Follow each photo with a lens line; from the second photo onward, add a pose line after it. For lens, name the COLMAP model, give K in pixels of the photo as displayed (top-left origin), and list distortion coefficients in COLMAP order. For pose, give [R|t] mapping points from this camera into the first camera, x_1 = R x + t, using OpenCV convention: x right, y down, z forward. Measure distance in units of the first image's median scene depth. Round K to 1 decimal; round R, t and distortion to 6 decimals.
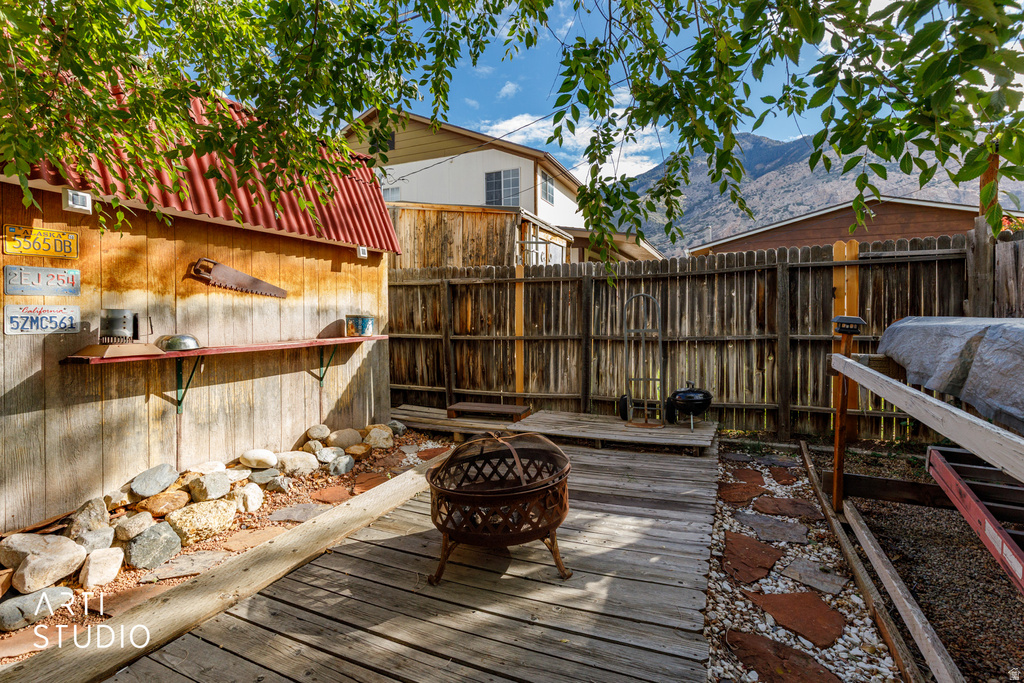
lens RADIAL K [[474.3, 0, 535.7], [0, 474.3, 313.8], [0, 0, 1]] dist [0.002689, -0.000057]
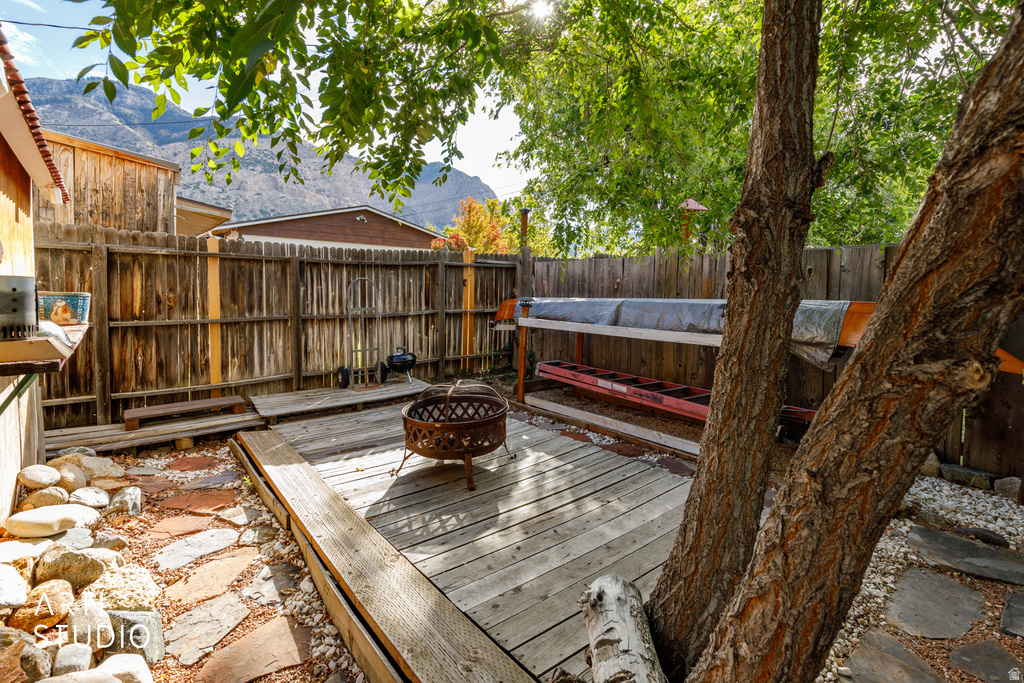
lens RADIAL K [[474.5, 0, 508.9], [0, 474.5, 305.4], [0, 0, 1]] dist [0.005662, -0.000525]
pose [[0.454050, -0.009001, 0.890931, -0.589147], [-0.006452, 0.999890, 0.013390, 0.007218], [-0.890953, -0.011828, 0.453941, 0.123460]]
